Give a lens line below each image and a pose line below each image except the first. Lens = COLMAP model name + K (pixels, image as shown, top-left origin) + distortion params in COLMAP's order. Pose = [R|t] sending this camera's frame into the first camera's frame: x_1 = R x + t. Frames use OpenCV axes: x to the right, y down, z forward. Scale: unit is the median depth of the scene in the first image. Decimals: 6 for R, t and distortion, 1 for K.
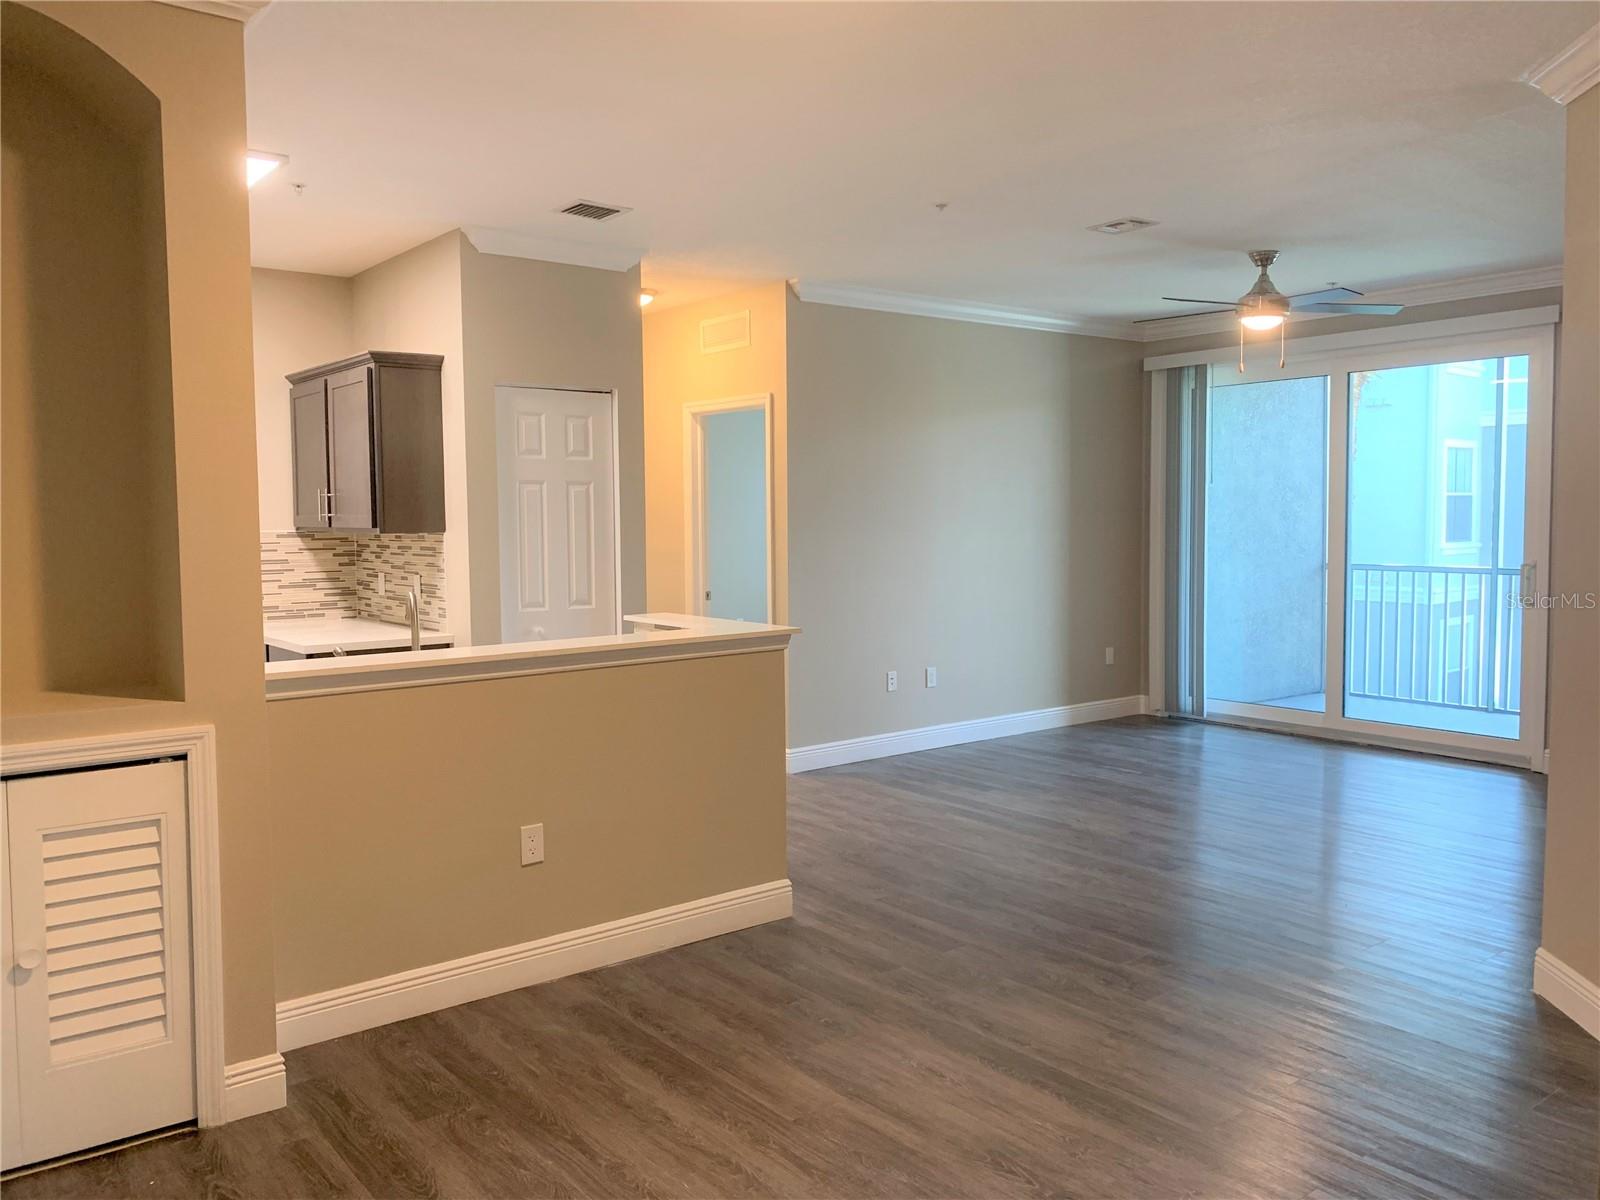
lens RADIAL K [[1226.1, 0, 807.9], [0, 1226.1, 594.1], [0, 0, 1]] dist [0.043741, -0.073240]
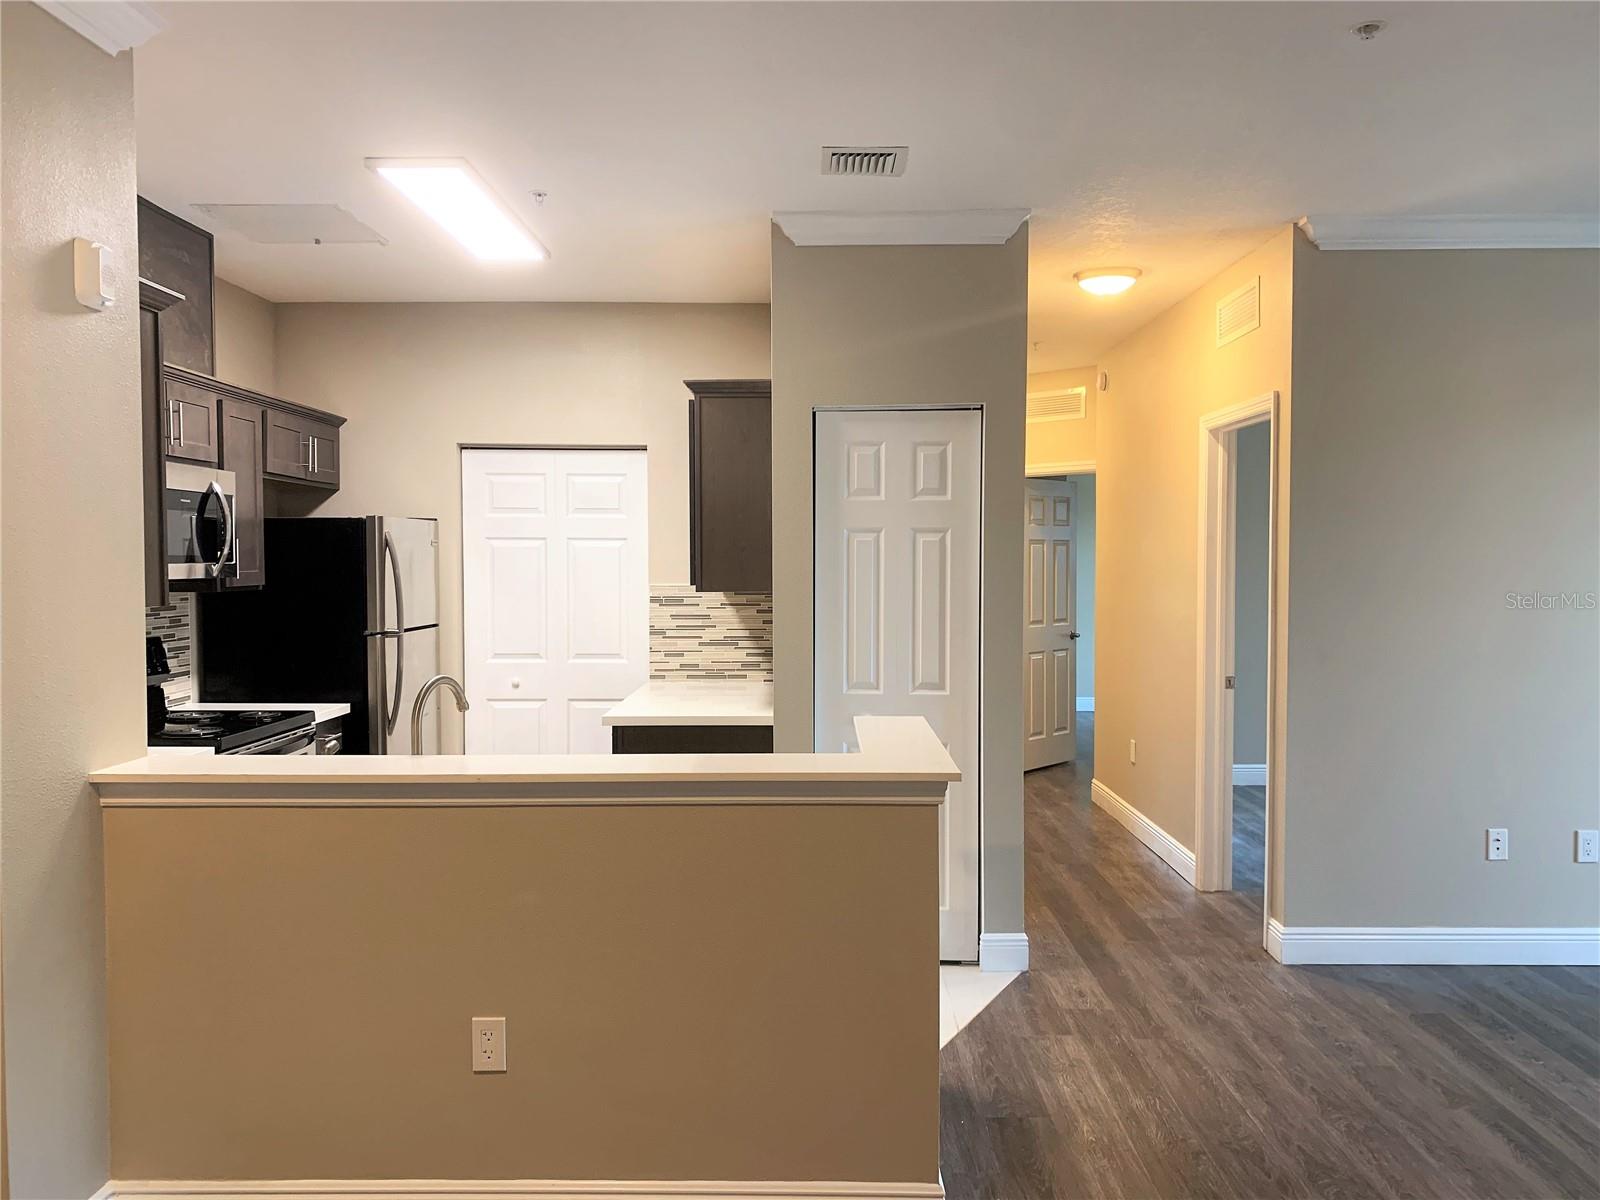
lens RADIAL K [[1226.1, 0, 785.4], [0, 1226.1, 602.4], [0, 0, 1]] dist [0.043741, -0.073240]
pose [[0.769378, 0.029599, -0.638108, 0.211516], [-0.046243, 0.998886, -0.009423, -0.031590], [0.637118, 0.036757, 0.769890, 0.328889]]
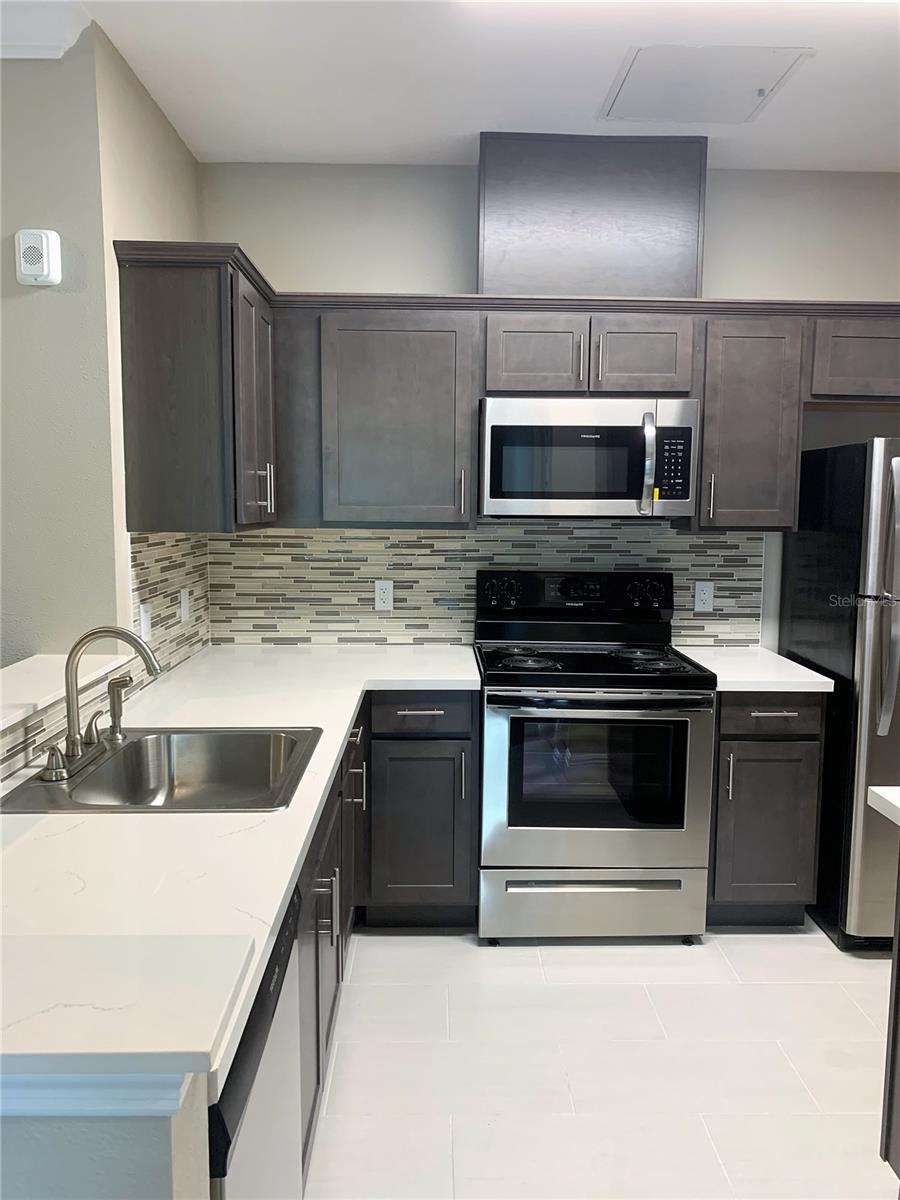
lens RADIAL K [[919.6, 0, 448.3], [0, 919.6, 609.9], [0, 0, 1]] dist [0.043741, -0.073240]
pose [[-0.607191, 0.097922, -0.788499, -0.021066], [-0.057132, 0.984427, 0.166249, -0.064098], [0.792499, 0.145994, -0.592141, 0.884807]]
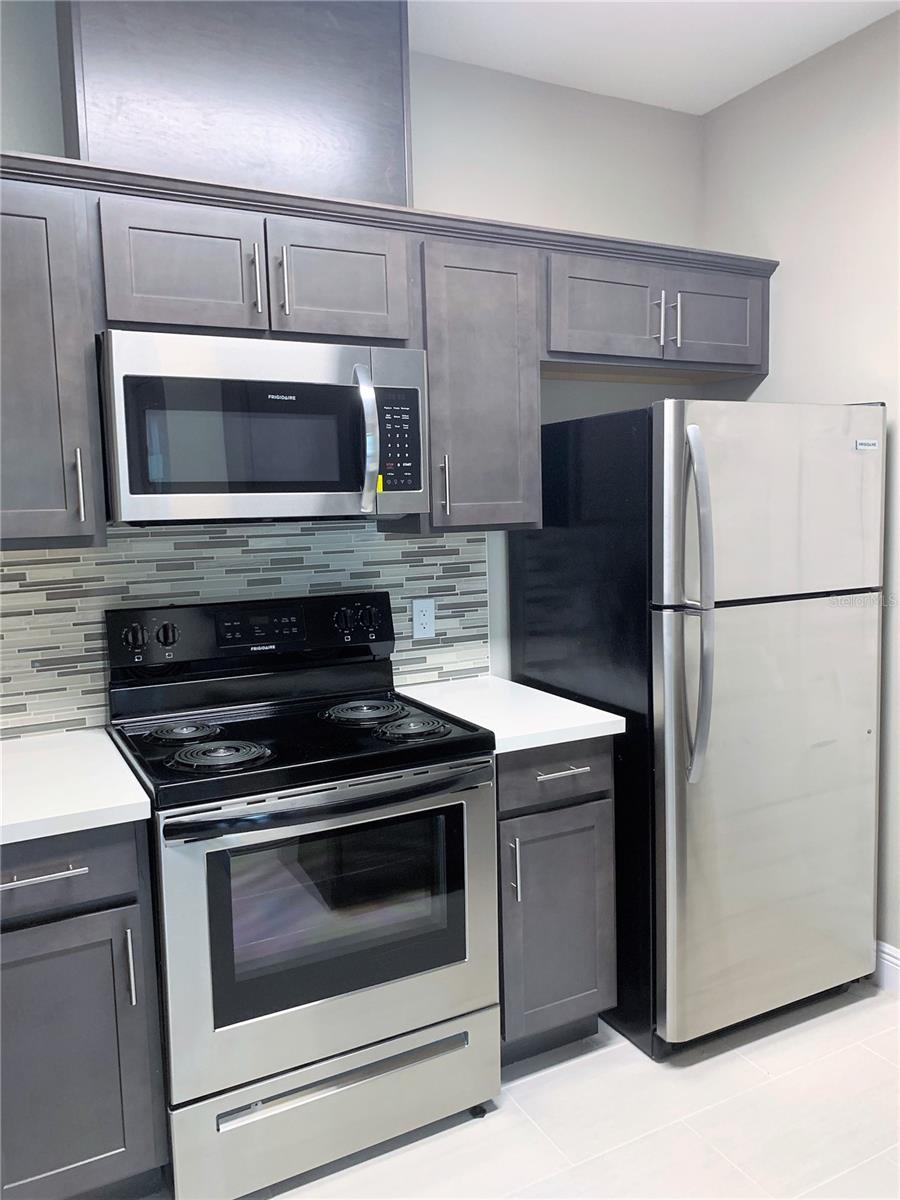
lens RADIAL K [[919.6, 0, 453.9], [0, 919.6, 597.6], [0, 0, 1]] dist [0.043741, -0.073240]
pose [[-0.182017, 0.115510, -0.976487, -0.149557], [-0.039059, 0.991443, 0.124560, -0.050657], [0.982519, 0.060813, -0.175948, 0.760597]]
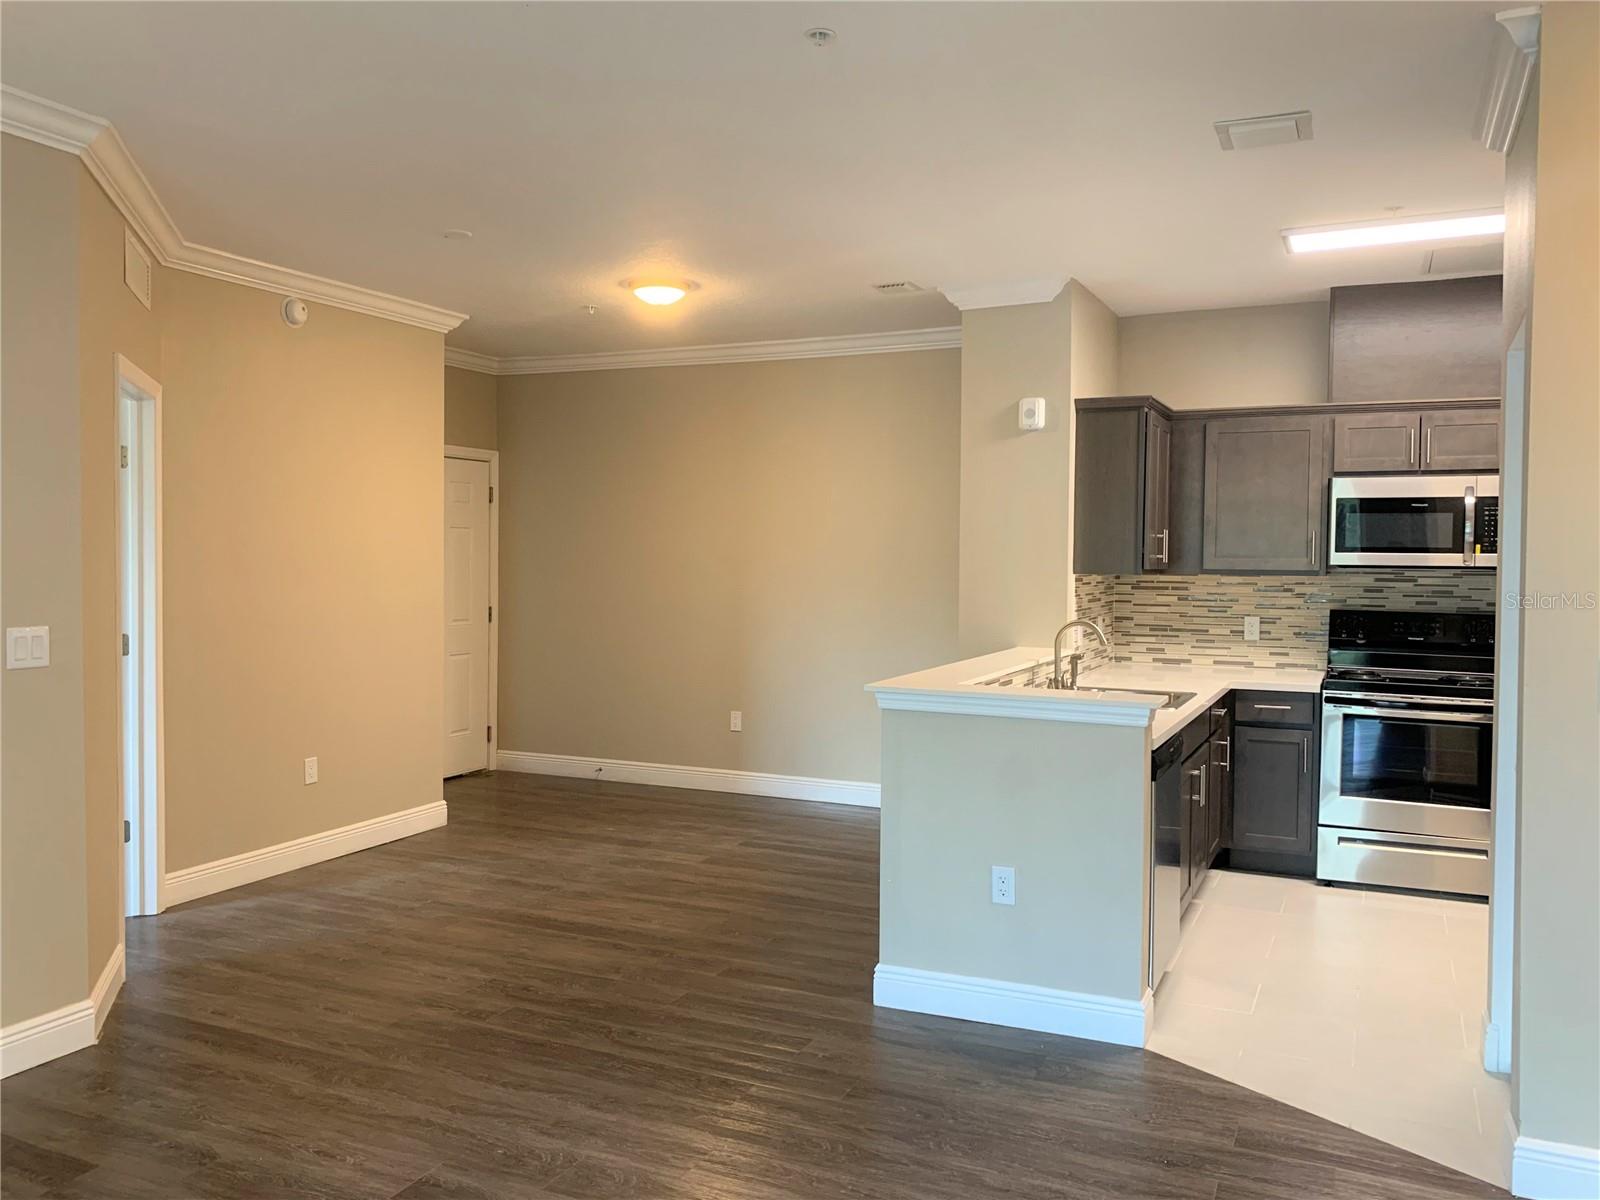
lens RADIAL K [[1226.1, 0, 809.2], [0, 1226.1, 592.6], [0, 0, 1]] dist [0.043741, -0.073240]
pose [[-0.894213, 0.015952, -0.447357, 0.298594], [-0.030420, 0.994889, 0.096282, -0.087054], [0.446607, 0.099705, -0.889157, 1.218369]]
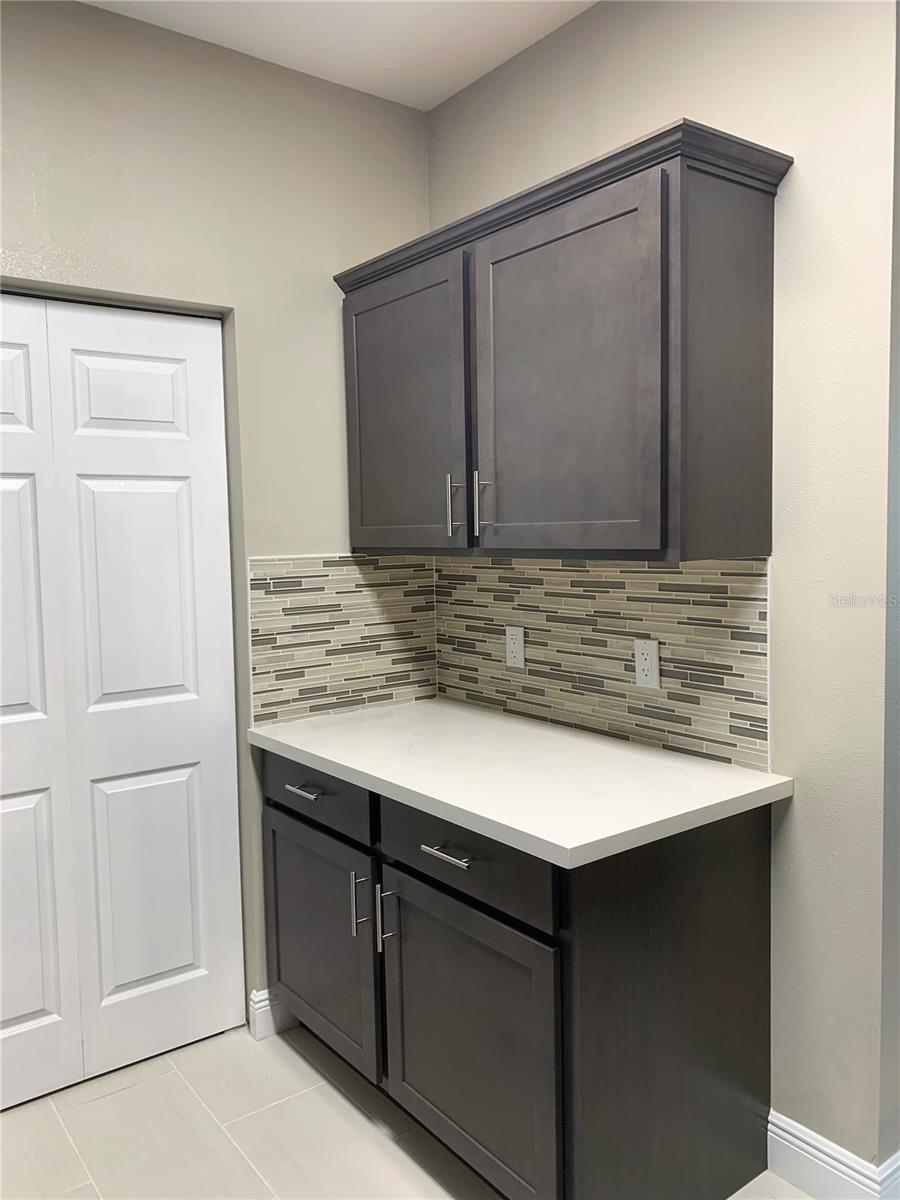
lens RADIAL K [[919.6, 0, 459.7], [0, 919.6, 599.4], [0, 0, 1]] dist [0.043741, -0.073240]
pose [[0.999820, -0.011451, -0.015112, -0.362667], [0.011657, 0.999839, 0.013643, -0.035674], [0.014954, -0.013816, 0.999793, 0.579826]]
